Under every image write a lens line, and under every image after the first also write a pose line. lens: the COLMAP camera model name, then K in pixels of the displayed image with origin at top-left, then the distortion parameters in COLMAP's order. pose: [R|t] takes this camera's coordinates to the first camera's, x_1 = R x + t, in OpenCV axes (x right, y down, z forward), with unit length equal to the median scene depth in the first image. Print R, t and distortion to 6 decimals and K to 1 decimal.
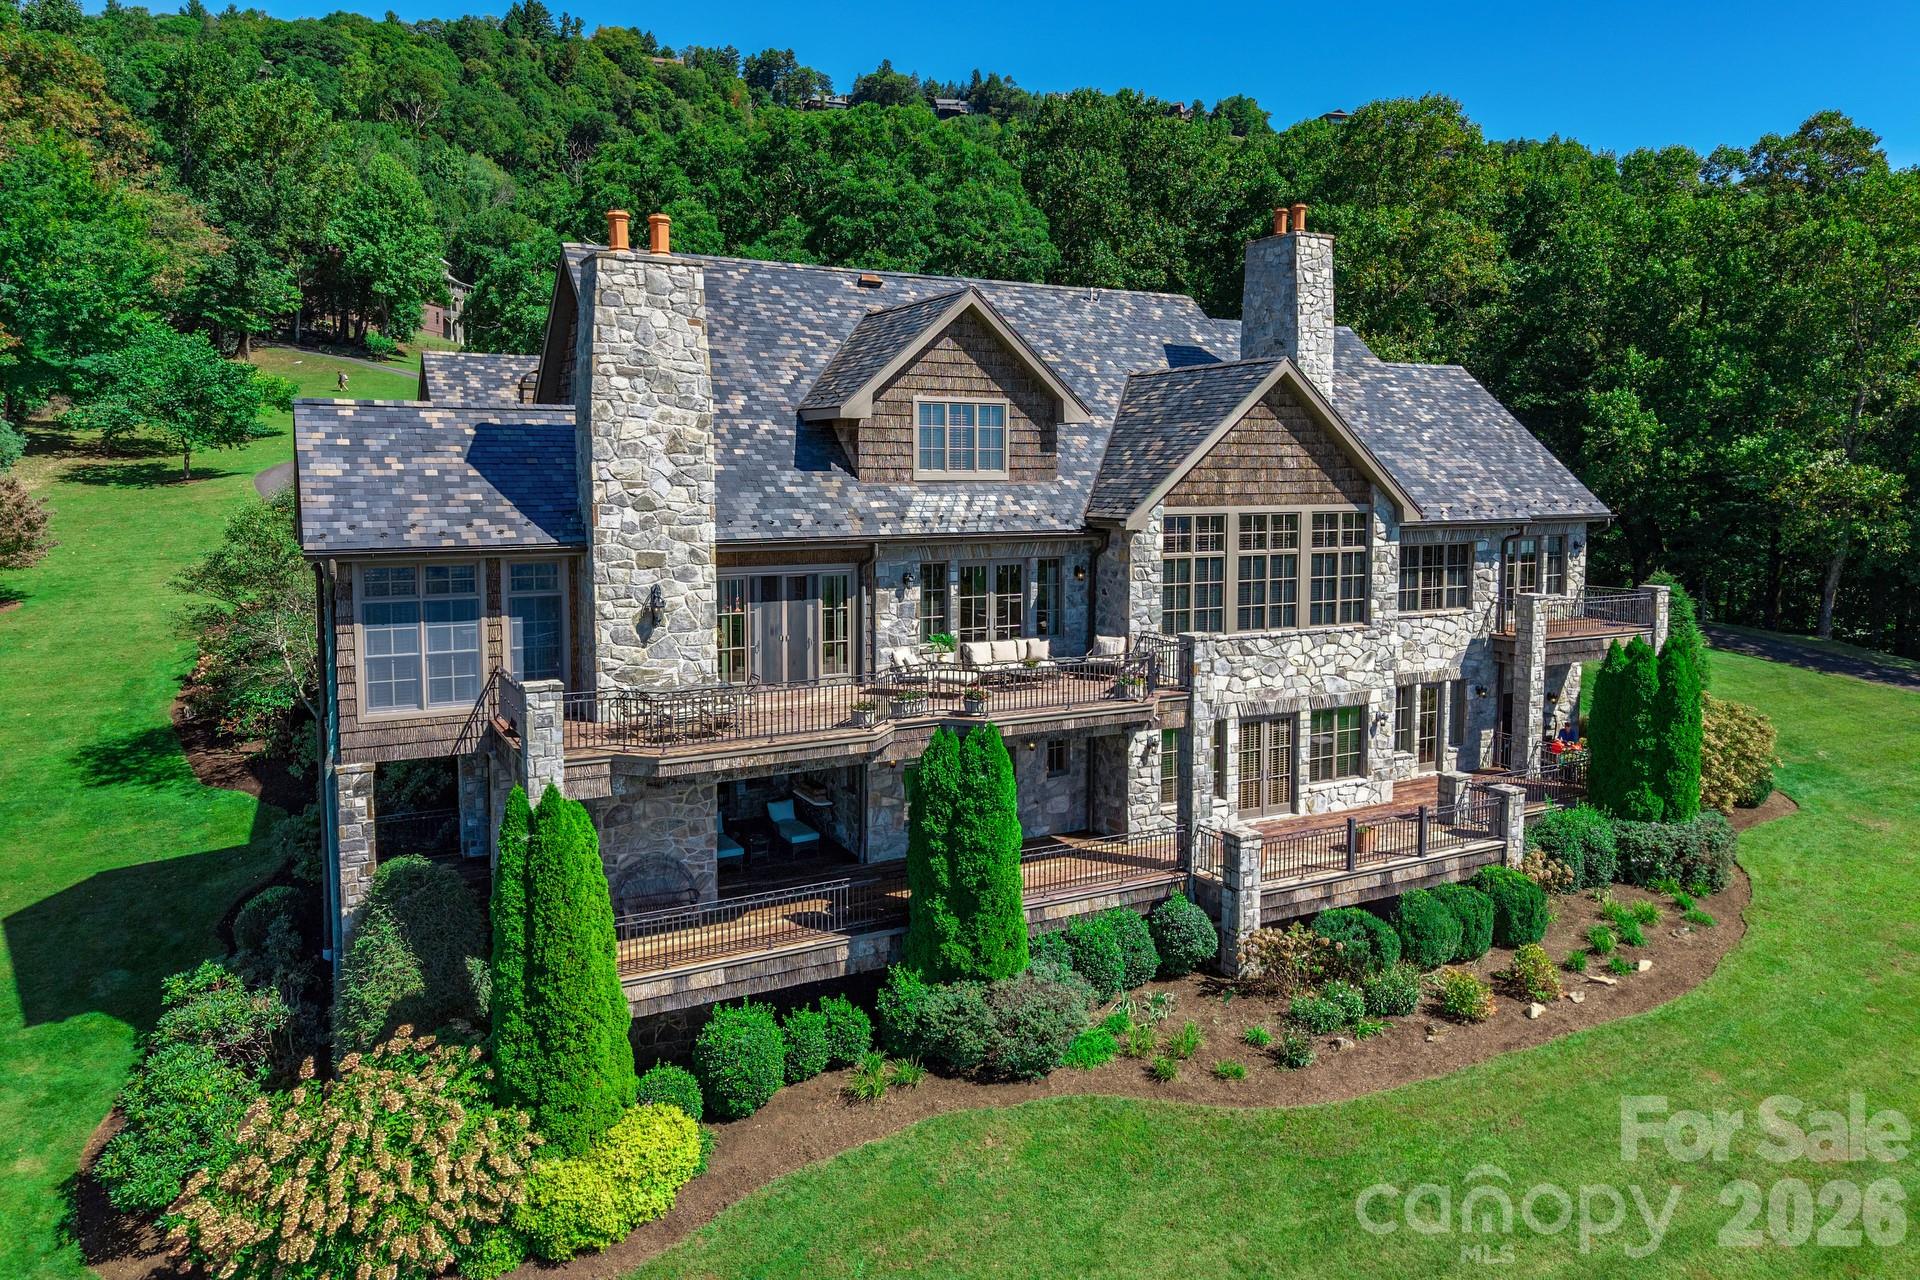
lens RADIAL K [[1331.0, 0, 957.7], [0, 1331.0, 562.2], [0, 0, 1]] dist [0.014944, -0.015839]
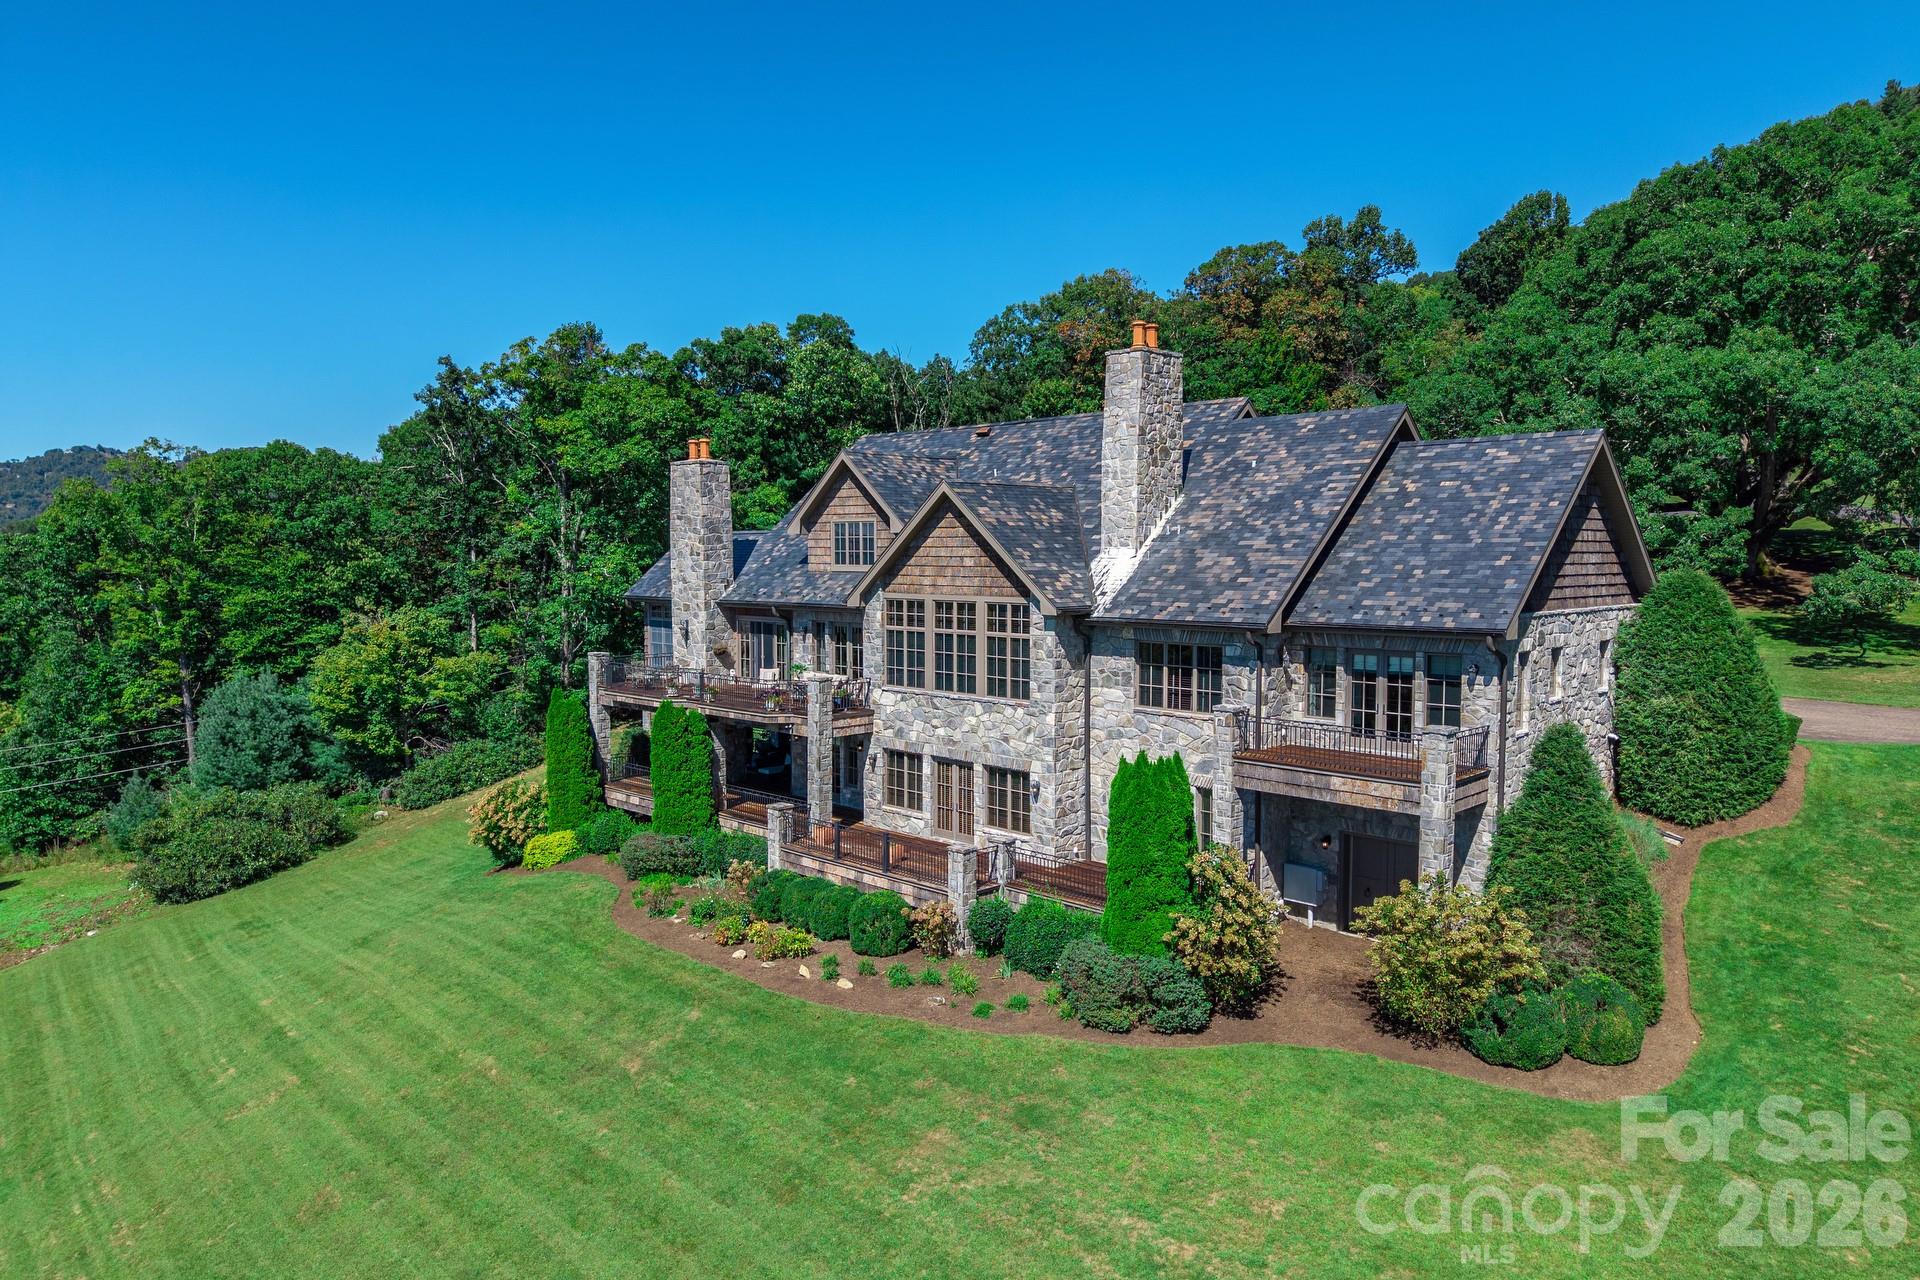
lens RADIAL K [[1331.0, 0, 958.5], [0, 1331.0, 644.4], [0, 0, 1]] dist [0.014944, -0.015839]
pose [[0.260985, 0.068276, -0.962925, 1.455123], [-0.063967, 0.996527, 0.053321, -0.063212], [0.963221, 0.047679, 0.264446, 0.666765]]
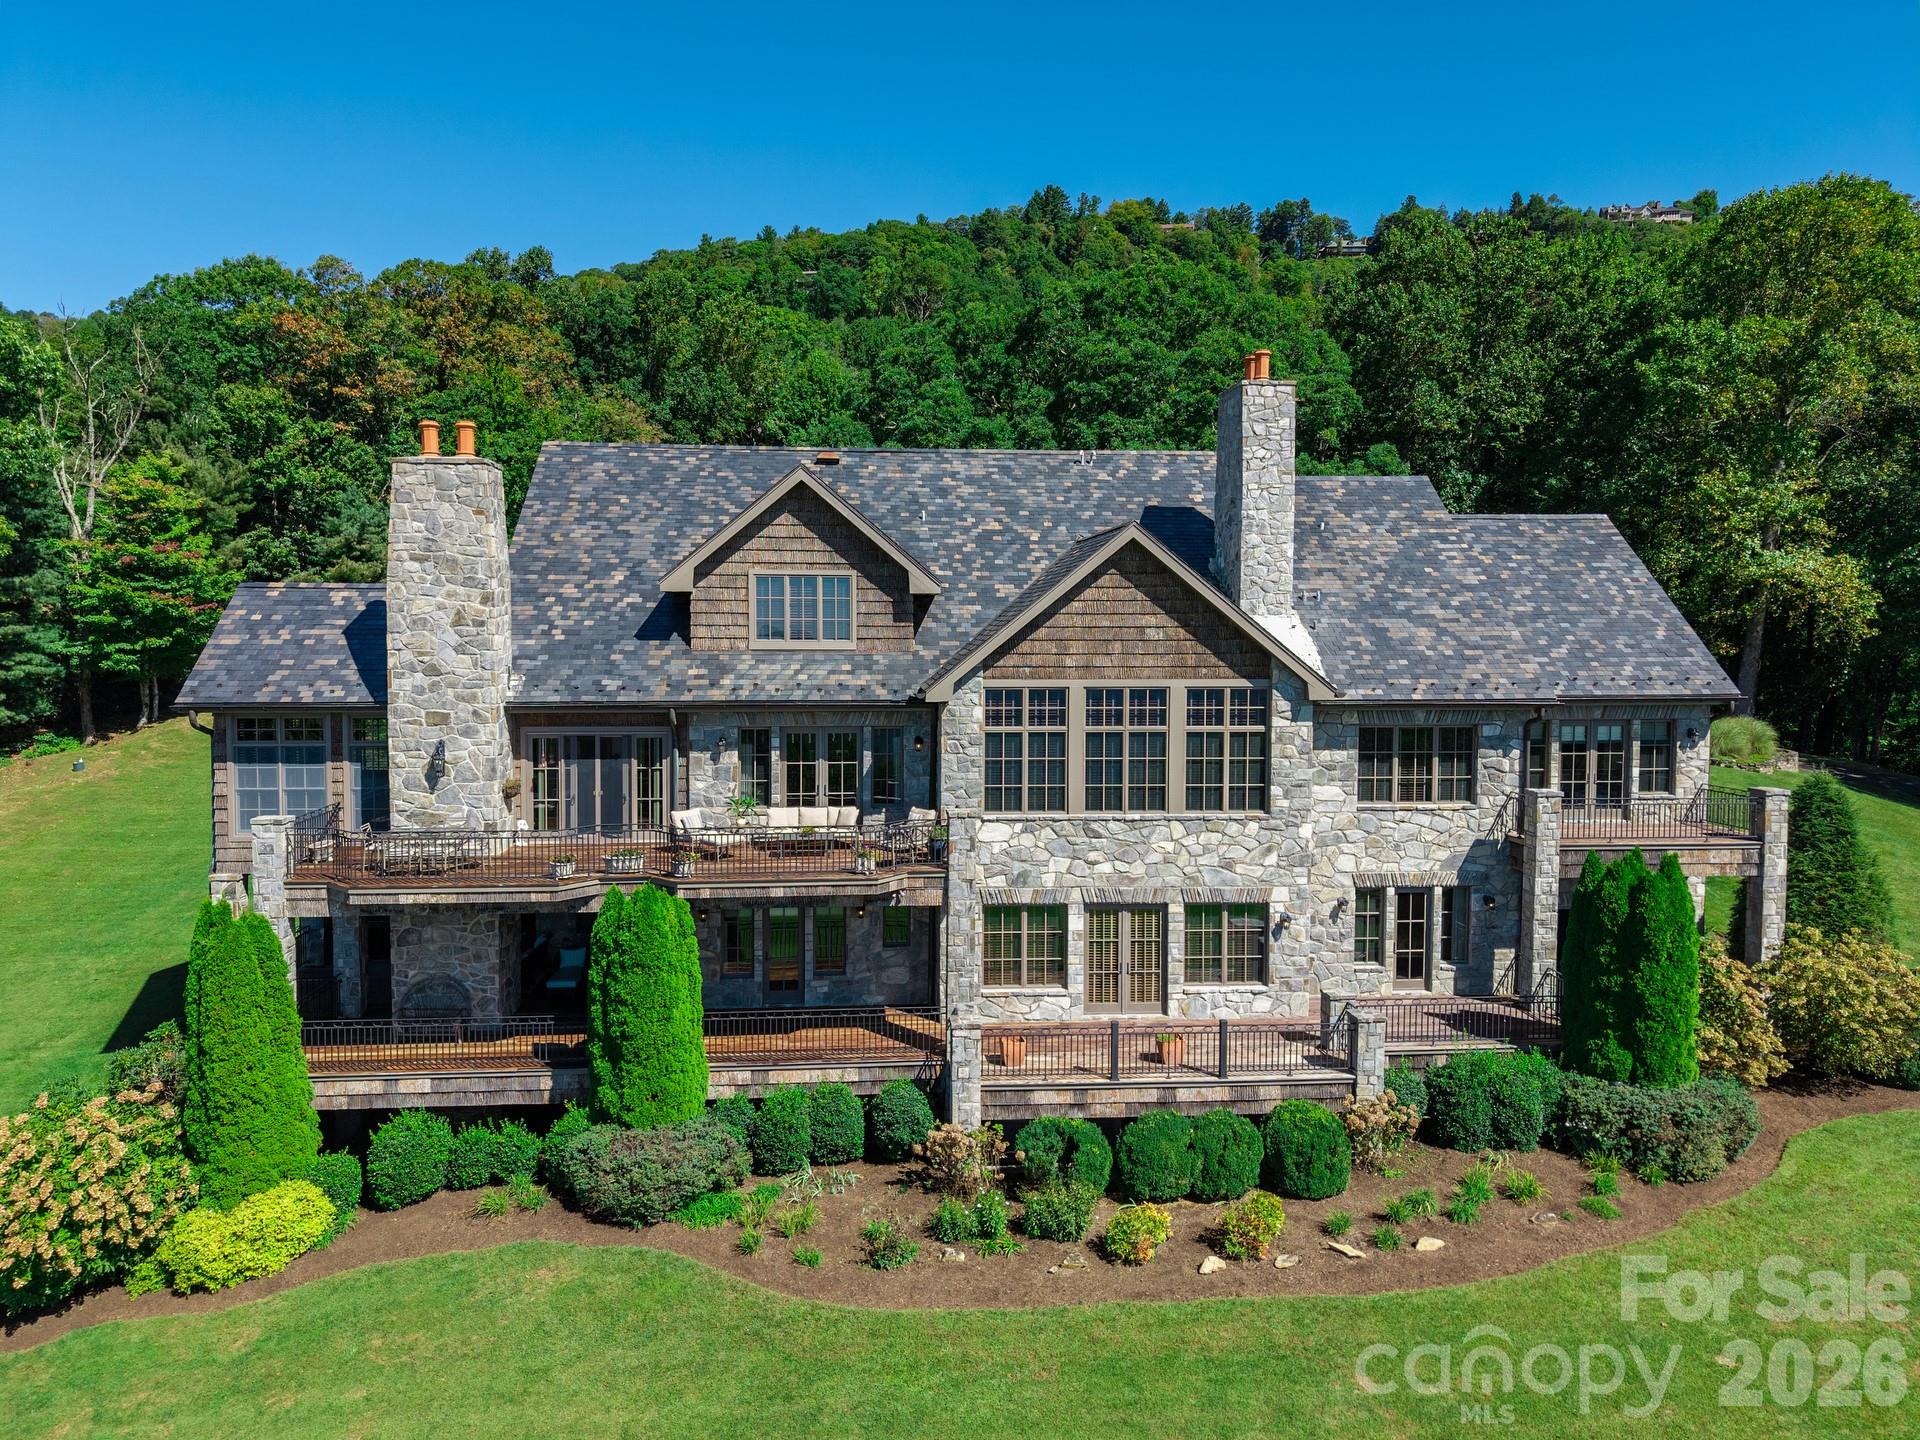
lens RADIAL K [[1335.1, 0, 958.7], [0, 1335.1, 675.4], [0, 0, 1]] dist [0.023013, -0.029689]
pose [[0.909620, 0.016954, -0.415096, 0.513547], [-0.030003, 0.999239, -0.024933, -0.018196], [0.414358, 0.035133, 0.909436, 0.098152]]
